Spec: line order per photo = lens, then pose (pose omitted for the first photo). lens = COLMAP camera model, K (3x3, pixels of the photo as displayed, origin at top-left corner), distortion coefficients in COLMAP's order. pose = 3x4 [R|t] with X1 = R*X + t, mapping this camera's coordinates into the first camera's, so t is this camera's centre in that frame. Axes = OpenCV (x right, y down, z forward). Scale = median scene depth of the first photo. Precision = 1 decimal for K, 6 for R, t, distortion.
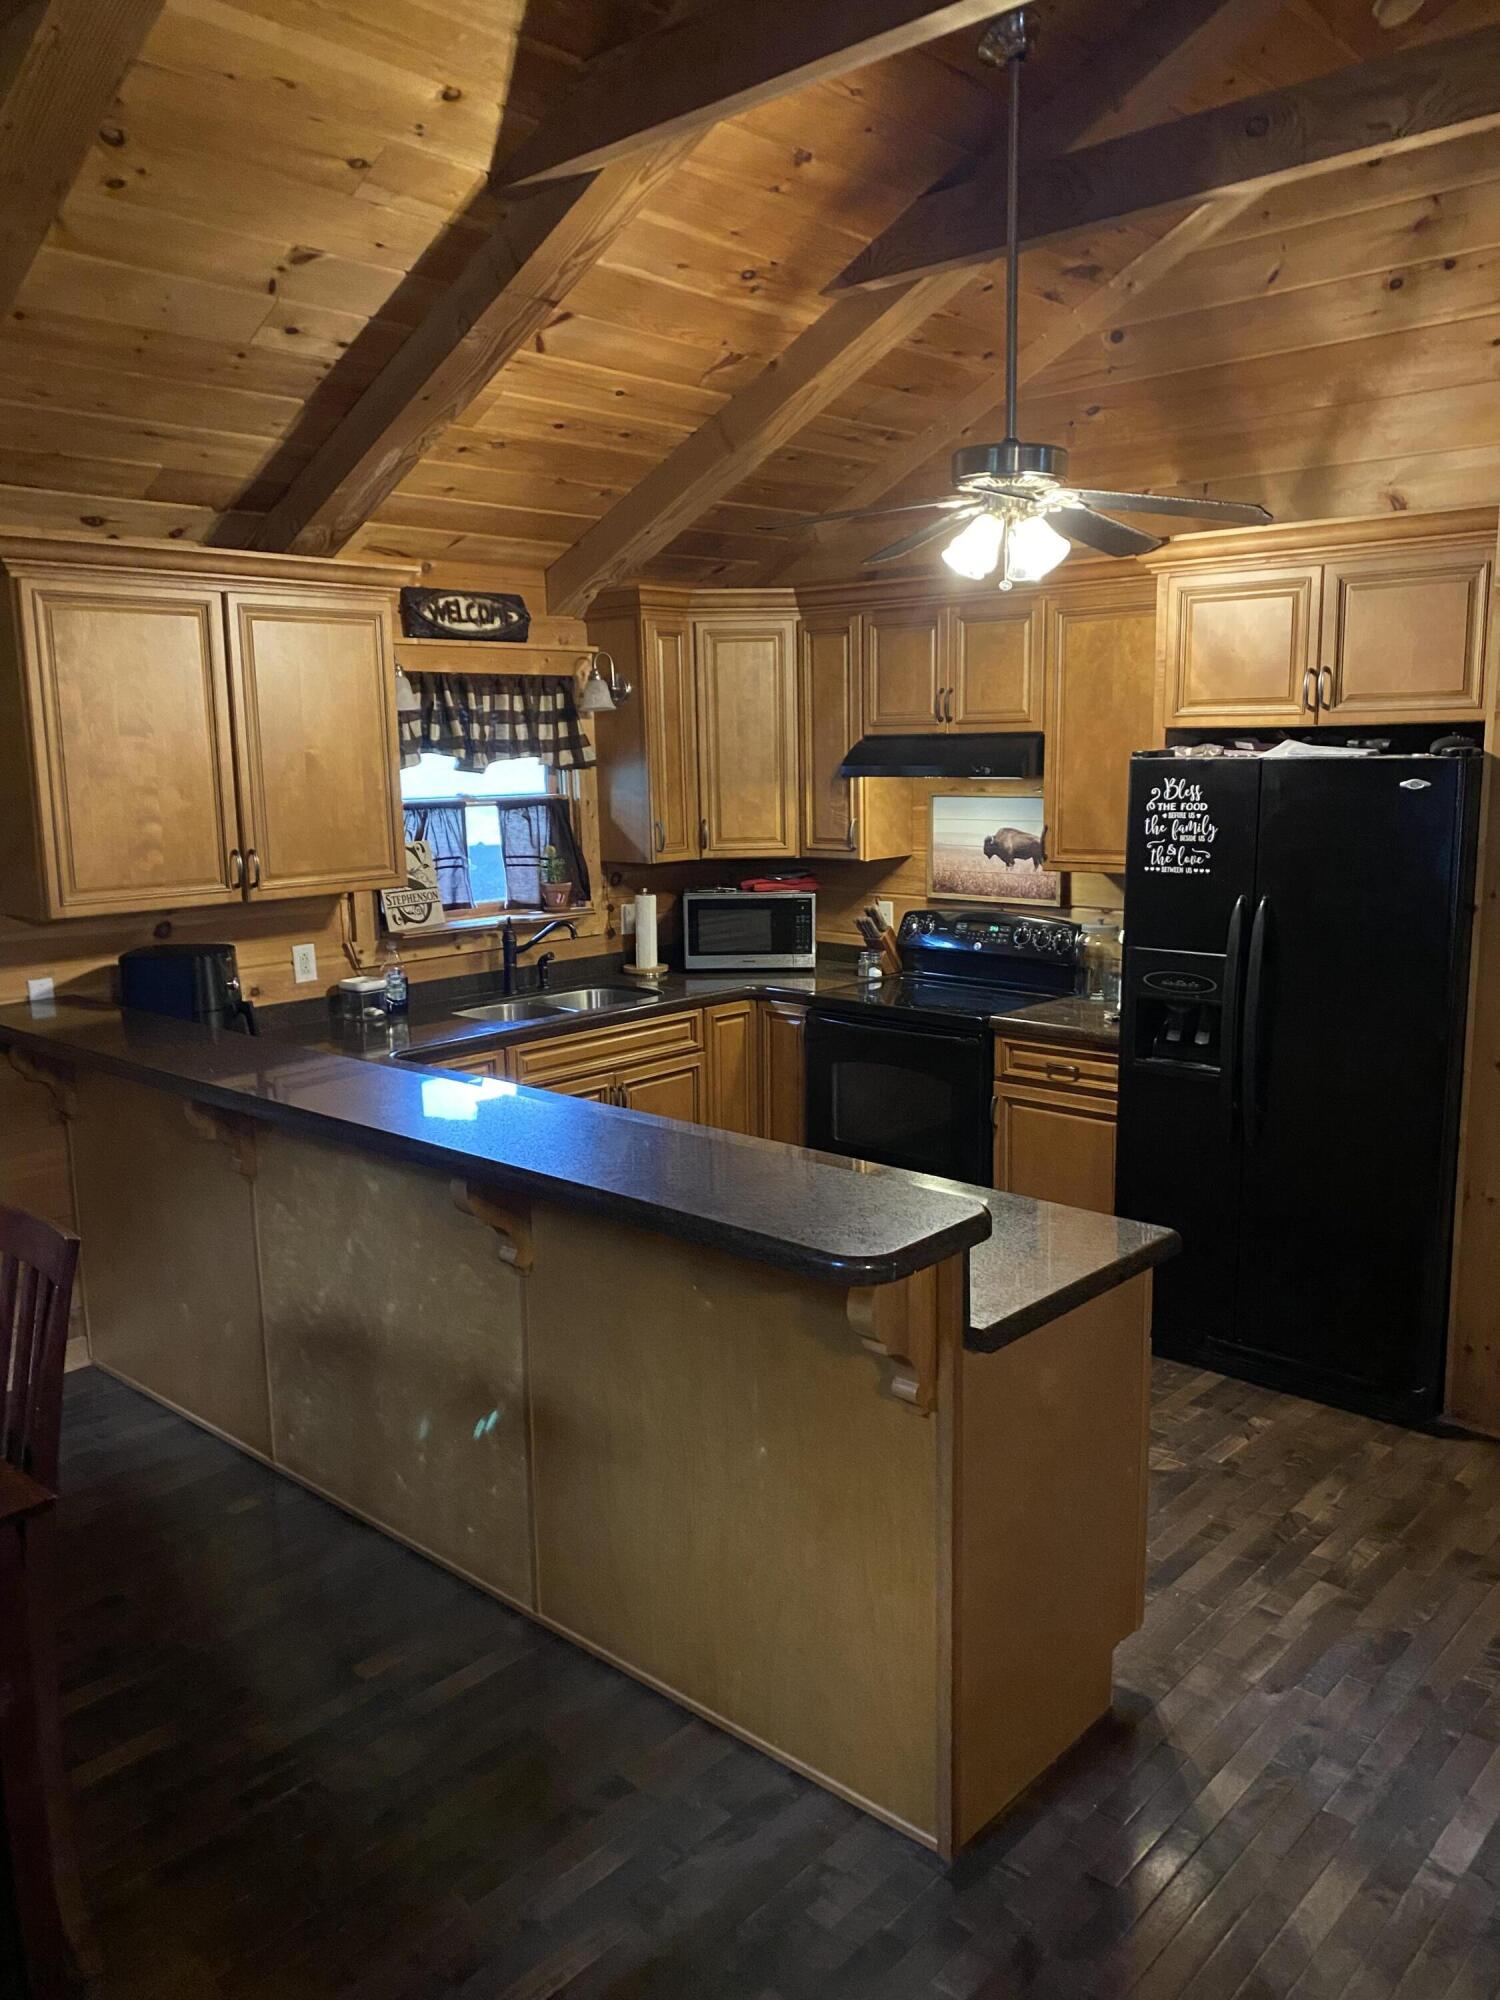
lens RADIAL K [[1526.7, 0, 717.8], [0, 1526.7, 1034.0], [0, 0, 1]] dist [0.184296, -0.384319]
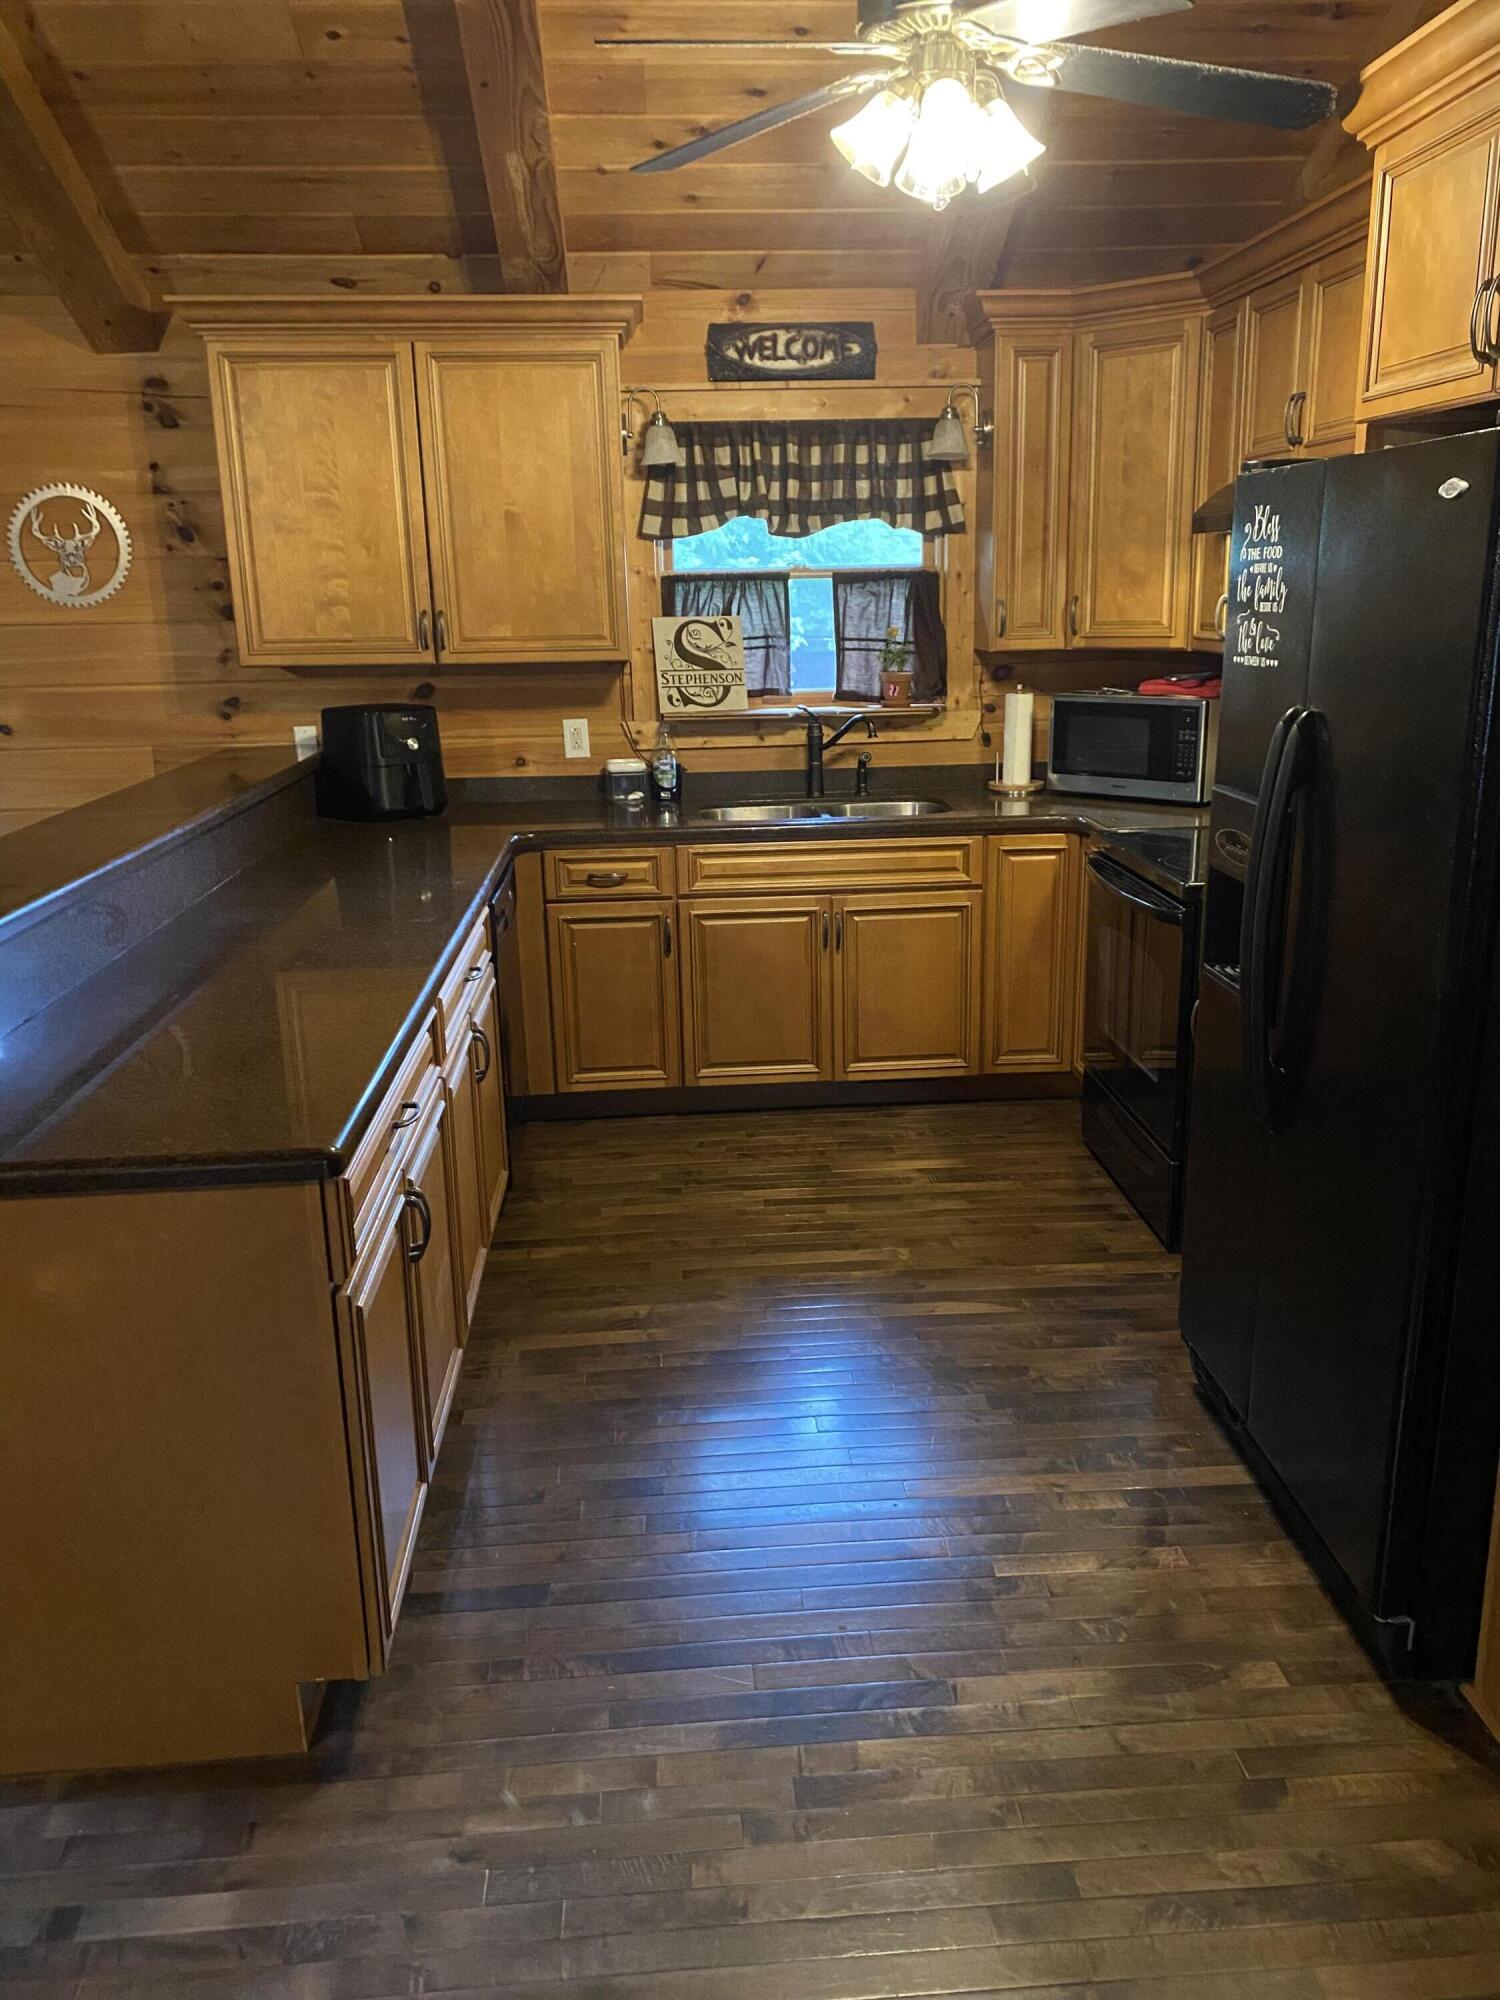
lens RADIAL K [[1516.9, 0, 750.0], [0, 1516.9, 1000.0], [0, 0, 1]] dist [0.112628, -0.201212]
pose [[0.730522, 0.180802, -0.658520, 0.447693], [-0.123735, 0.983398, 0.132737, -0.023017], [0.671586, -0.015485, 0.740765, 0.331008]]
